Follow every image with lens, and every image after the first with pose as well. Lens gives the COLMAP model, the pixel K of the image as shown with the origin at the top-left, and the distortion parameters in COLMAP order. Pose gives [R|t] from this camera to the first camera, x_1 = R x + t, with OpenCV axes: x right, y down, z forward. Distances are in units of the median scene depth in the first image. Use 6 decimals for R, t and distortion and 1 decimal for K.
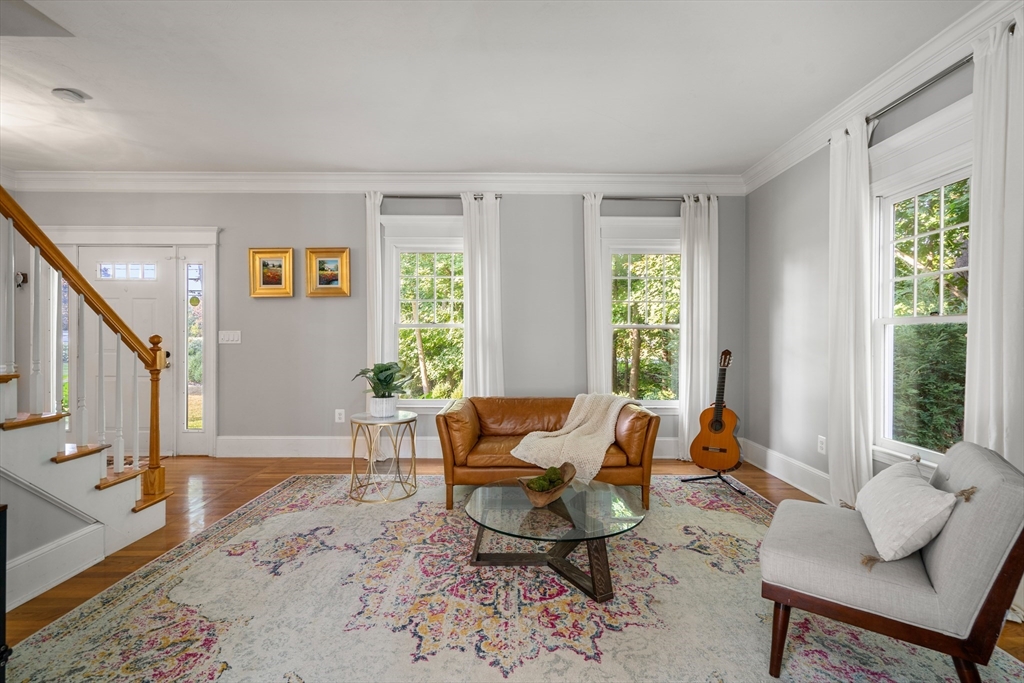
lens RADIAL K [[468.7, 0, 515.1], [0, 468.7, 339.9], [0, 0, 1]] dist [-0.004685, 0.002028]
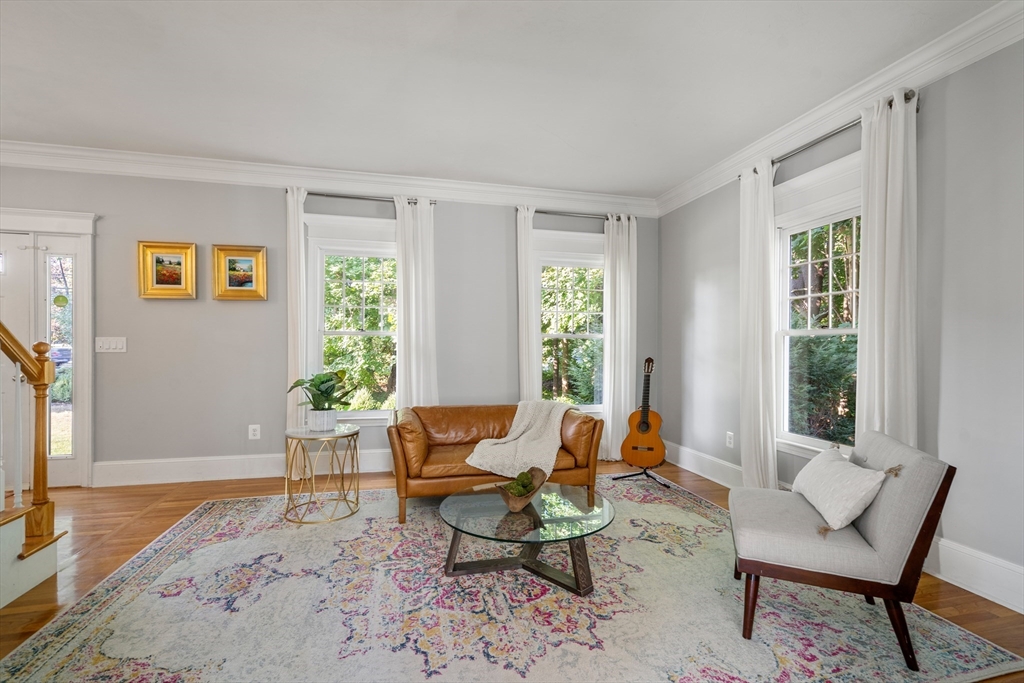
lens RADIAL K [[468.7, 0, 520.3], [0, 468.7, 349.1], [0, 0, 1]] dist [-0.004685, 0.002028]
pose [[0.971831, 0.000711, 0.235676, -0.125092], [-0.001243, 0.999997, 0.002109, -0.000809], [-0.235674, -0.002342, 0.971829, 0.002112]]
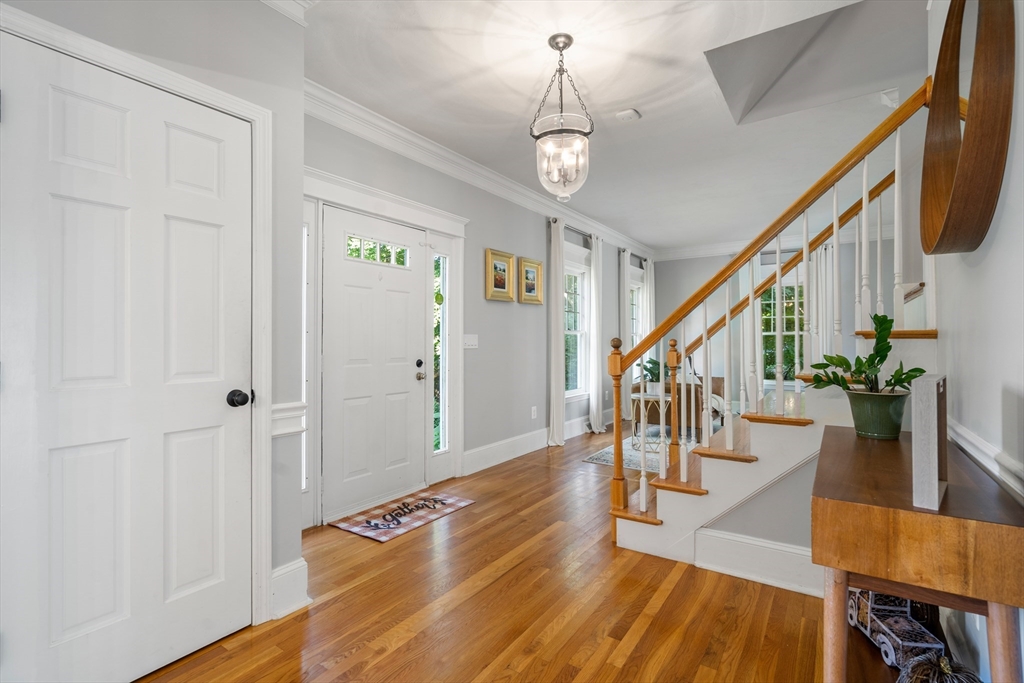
lens RADIAL K [[468.7, 0, 511.9], [0, 468.7, 338.1], [0, 0, 1]] dist [-0.004685, 0.002028]
pose [[0.581640, 0.003917, 0.813437, -1.846423], [0.008328, 0.999907, -0.010771, -0.002093], [-0.813404, 0.013039, 0.581553, 0.566108]]
